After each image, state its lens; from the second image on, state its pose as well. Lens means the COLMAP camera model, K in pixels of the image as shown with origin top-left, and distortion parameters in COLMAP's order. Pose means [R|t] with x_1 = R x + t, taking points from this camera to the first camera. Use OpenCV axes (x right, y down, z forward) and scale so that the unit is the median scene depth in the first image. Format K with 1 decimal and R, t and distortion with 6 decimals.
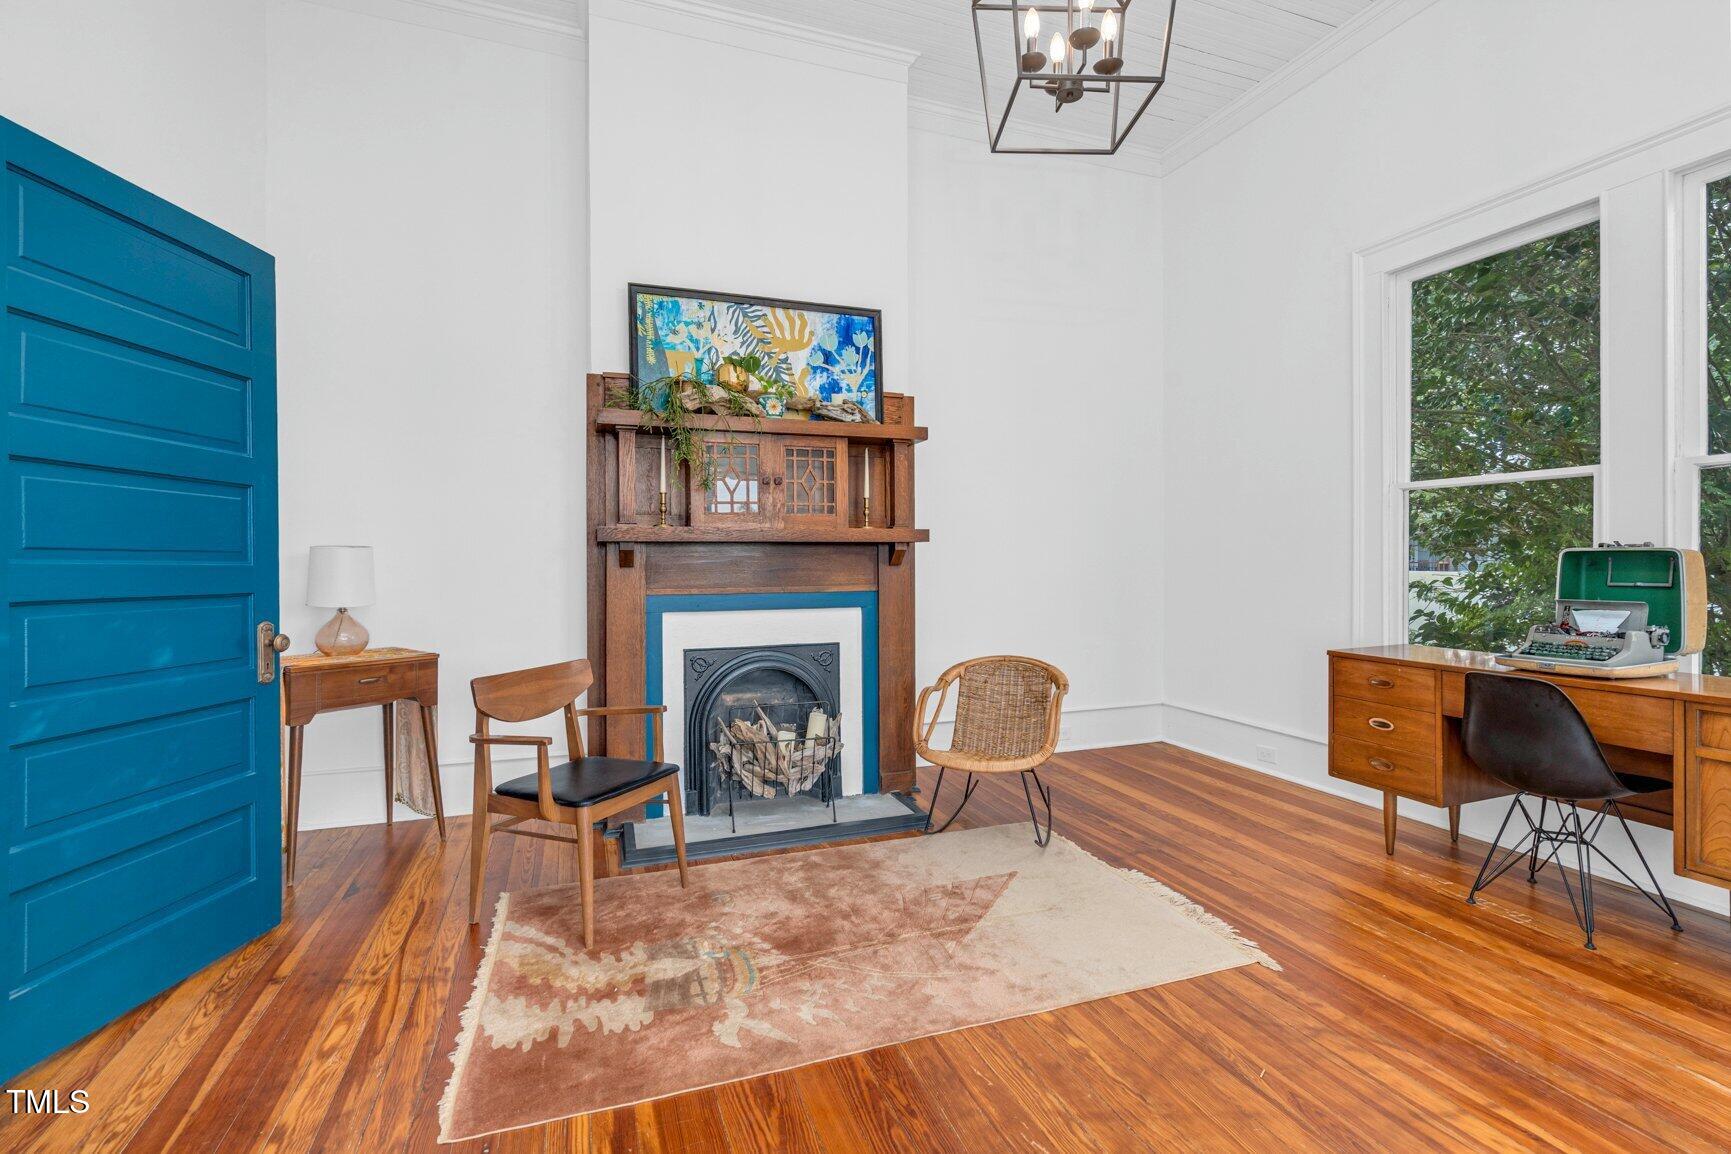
lens RADIAL K [[786.6, 0, 866.5], [0, 786.6, 561.7], [0, 0, 1]] dist [-0.000307, 0.000367]
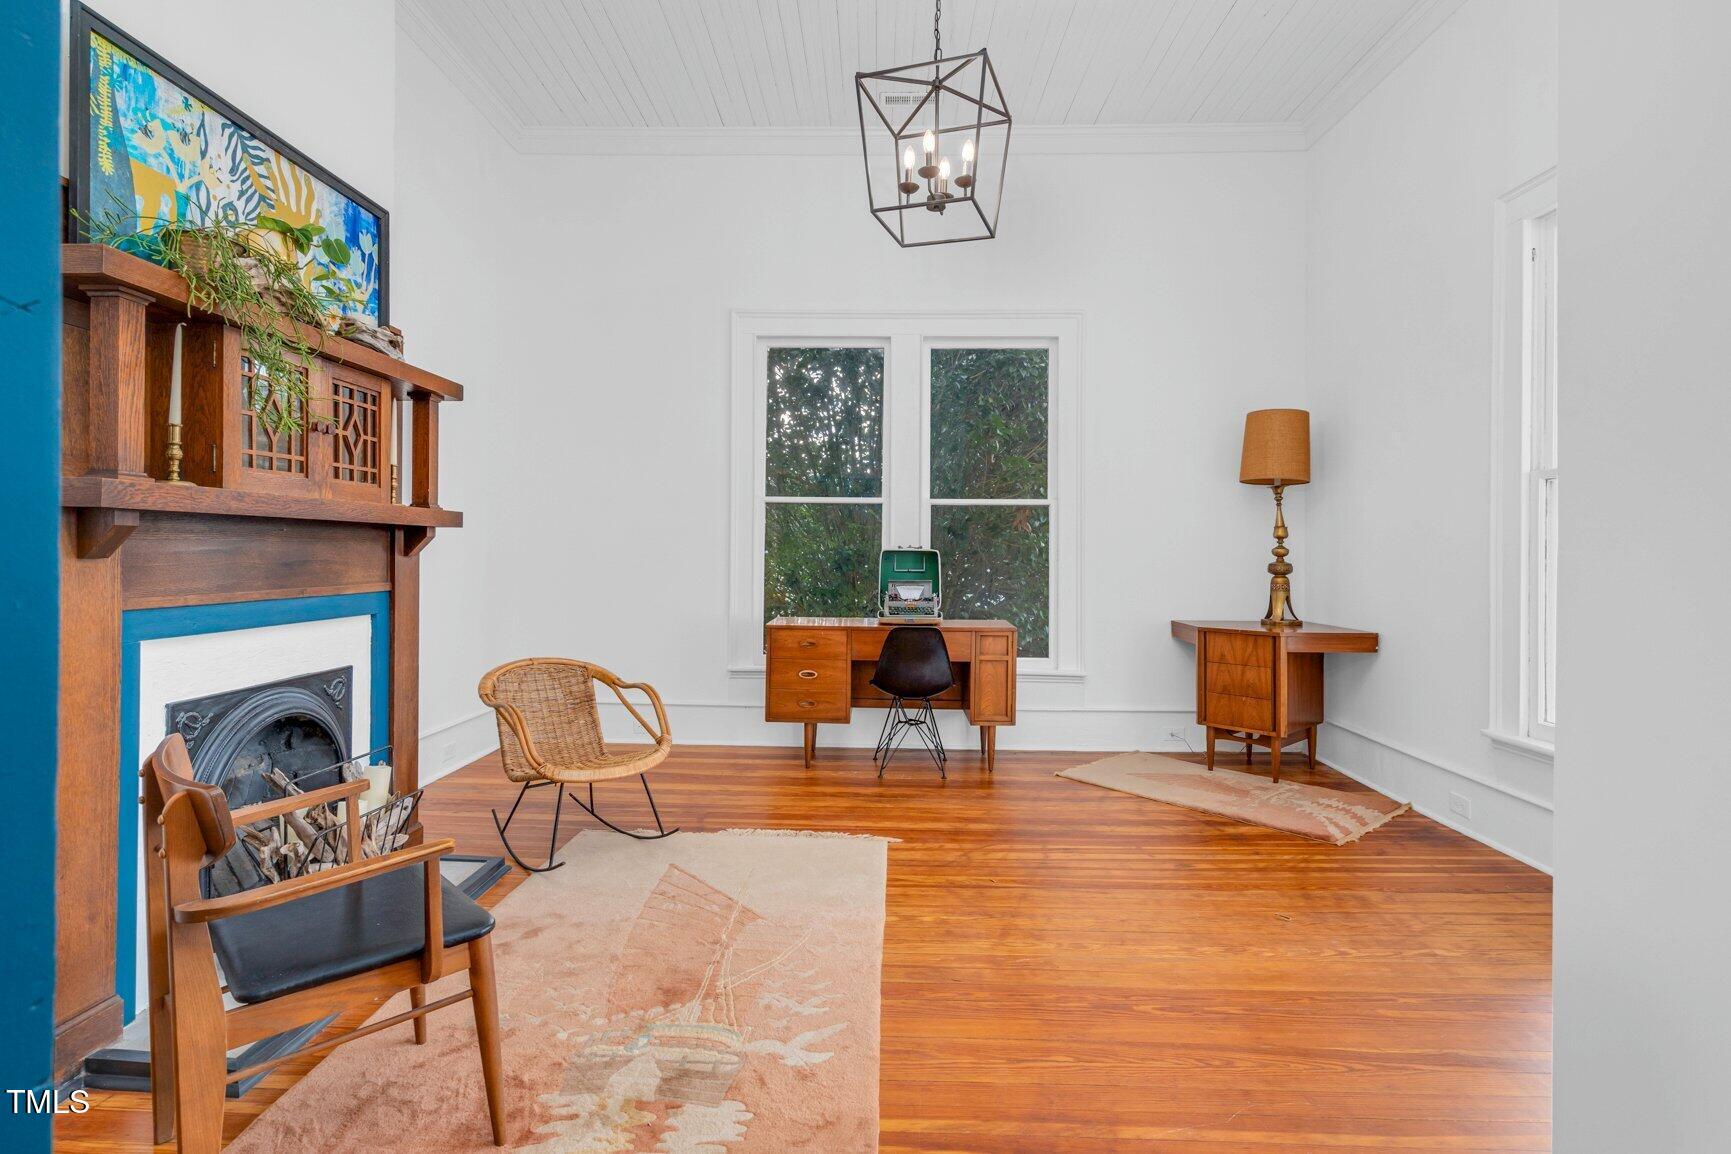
lens RADIAL K [[846.8, 0, 871.3], [0, 846.8, 550.1], [0, 0, 1]] dist [0.000374, 0.000710]
pose [[0.370649, 0.012810, 0.928685, -0.599258], [-0.009321, 0.999906, -0.010072, 0.002655], [-0.928726, -0.004923, 0.370734, 0.304525]]
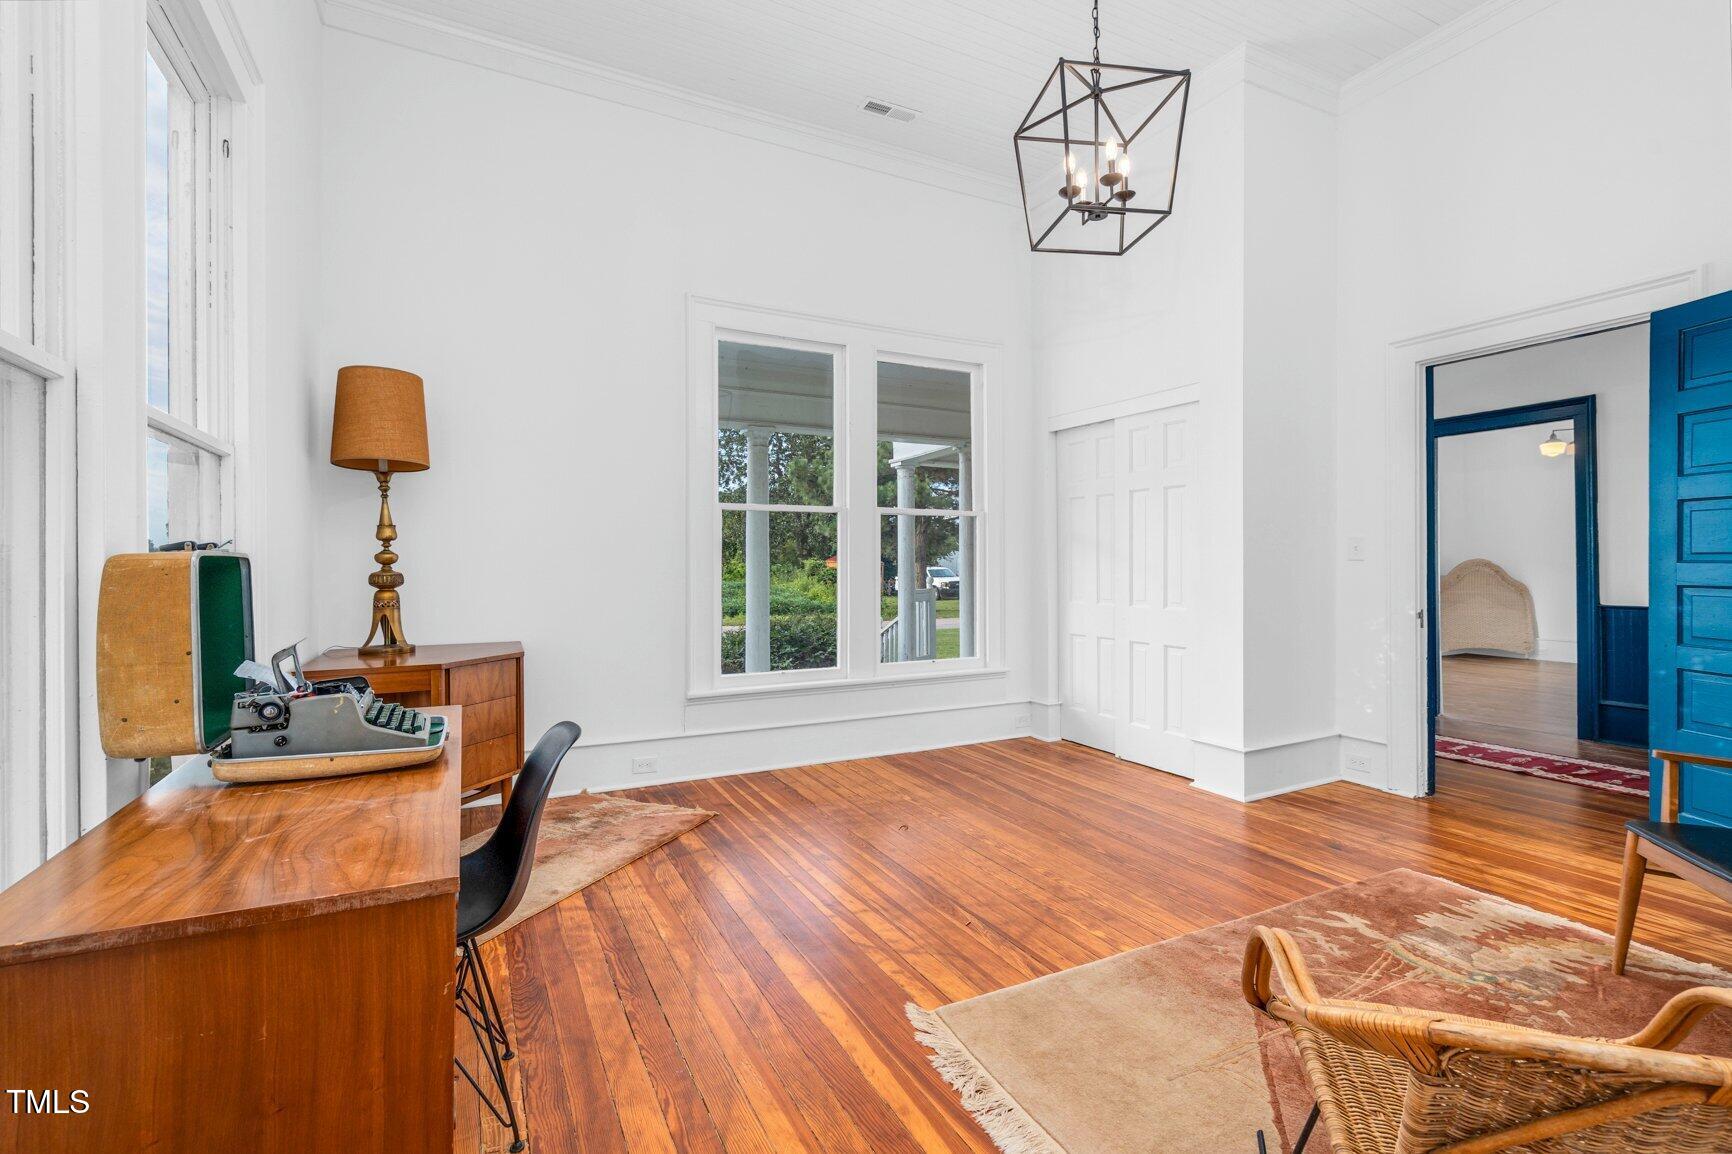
lens RADIAL K [[787.1, 0, 867.0], [0, 787.1, 561.7], [0, 0, 1]] dist [-0.000307, 0.000367]
pose [[-0.993351, 0.006543, -0.114938, 0.431727], [0.006598, 0.999978, -0.000099, -0.005938], [0.114935, -0.000857, -0.993373, 1.225866]]
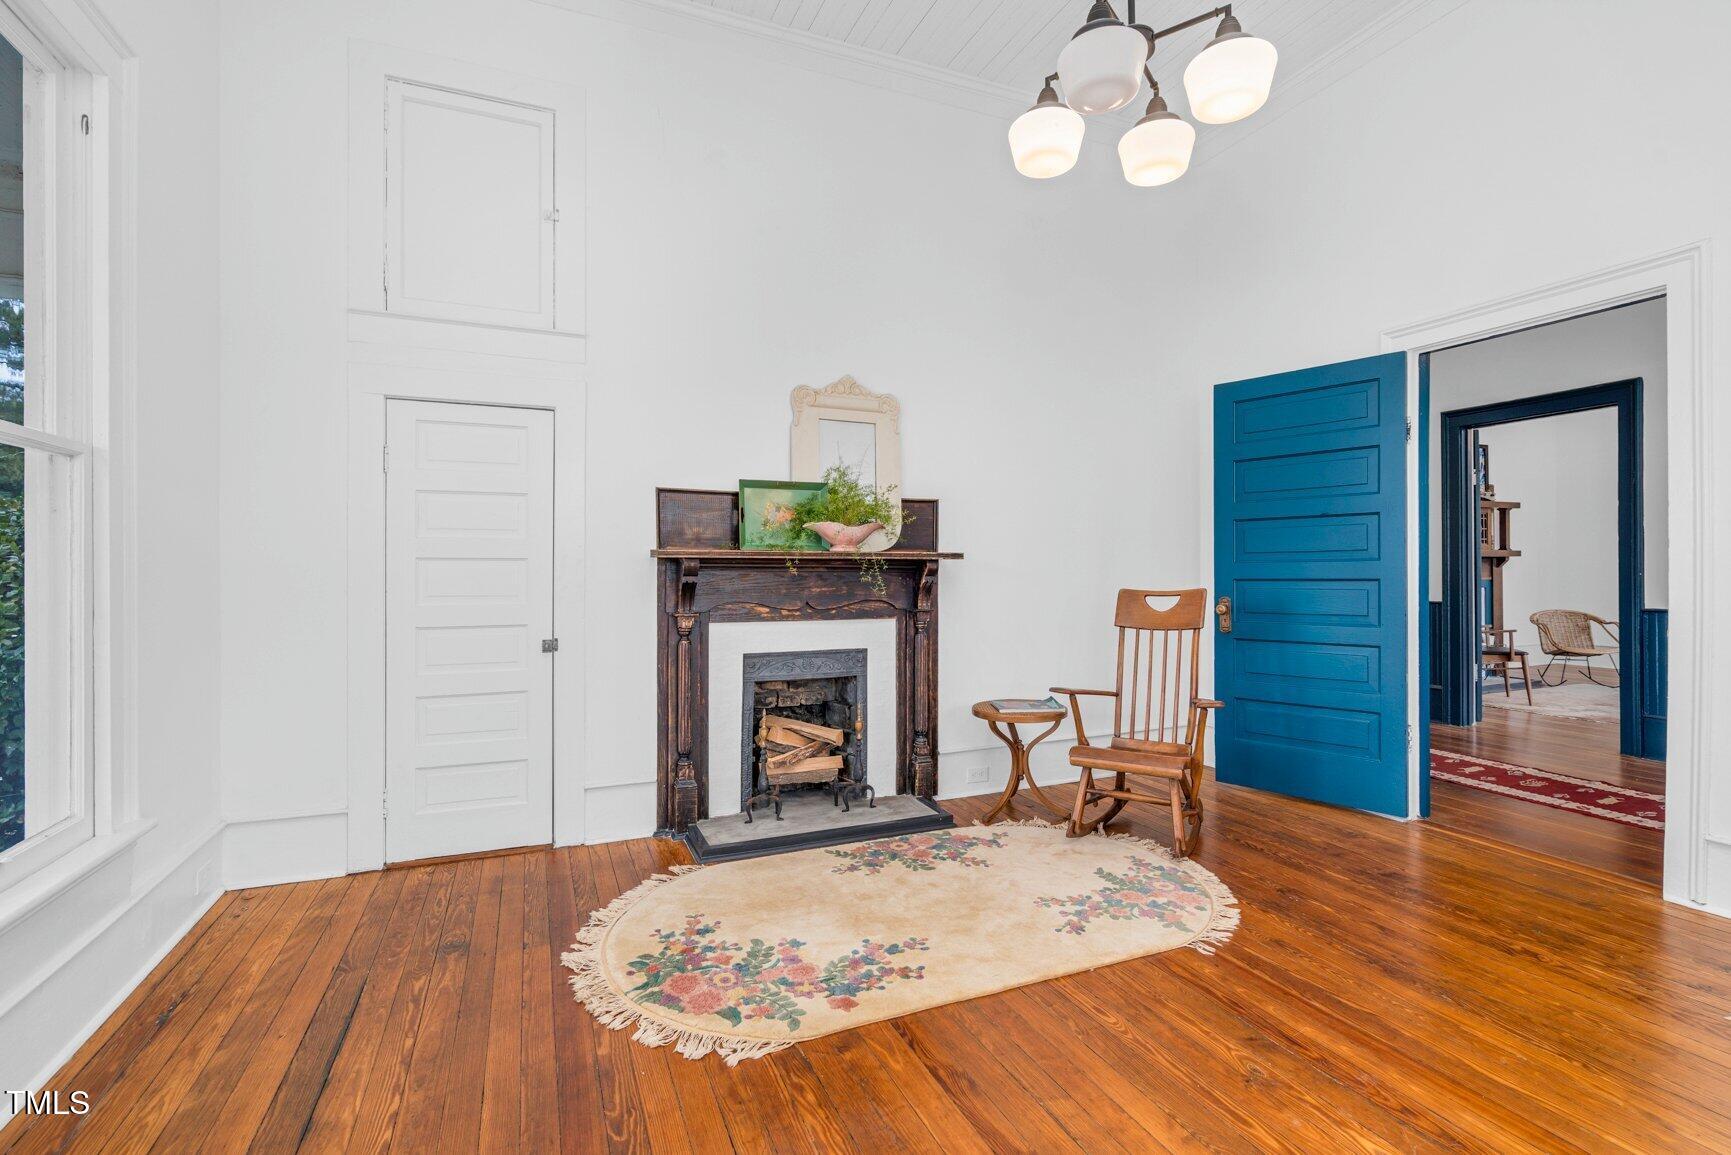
lens RADIAL K [[759.7, 0, 871.2], [0, 759.7, 573.3], [0, 0, 1]] dist [-0.003816, -0.000435]
pose [[0.999846, -0.000813, 0.017529, -1.804747], [0.000917, 0.999982, -0.005935, 0.032153], [-0.017524, 0.005950, 0.999829, -1.073168]]
